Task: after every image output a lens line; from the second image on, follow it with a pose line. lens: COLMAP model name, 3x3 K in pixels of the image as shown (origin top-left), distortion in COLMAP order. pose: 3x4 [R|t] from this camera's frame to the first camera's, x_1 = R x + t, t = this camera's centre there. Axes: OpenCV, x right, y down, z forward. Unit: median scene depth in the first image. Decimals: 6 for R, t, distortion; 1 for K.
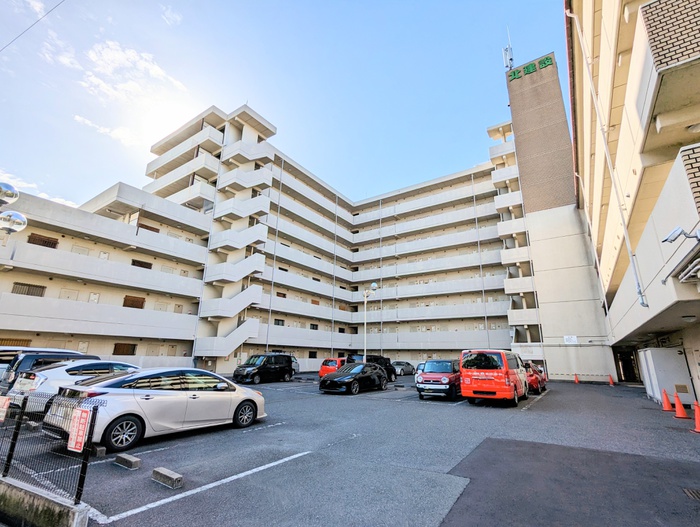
lens RADIAL K [[336.2, 0, 350.0], [0, 336.2, 263.5], [0, 0, 1]] dist [0.015429, -0.011450]
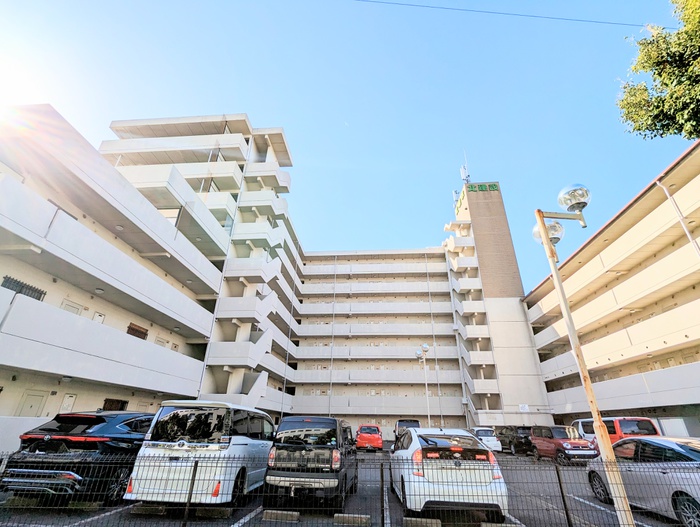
lens RADIAL K [[336.2, 0, 350.0], [0, 336.2, 263.5], [0, 0, 1]] dist [0.015429, -0.011450]
pose [[0.866614, 0.214387, 0.450576, -0.421841], [-0.134634, 0.969969, -0.202571, 0.039753], [-0.480473, 0.114888, 0.869452, 0.142285]]
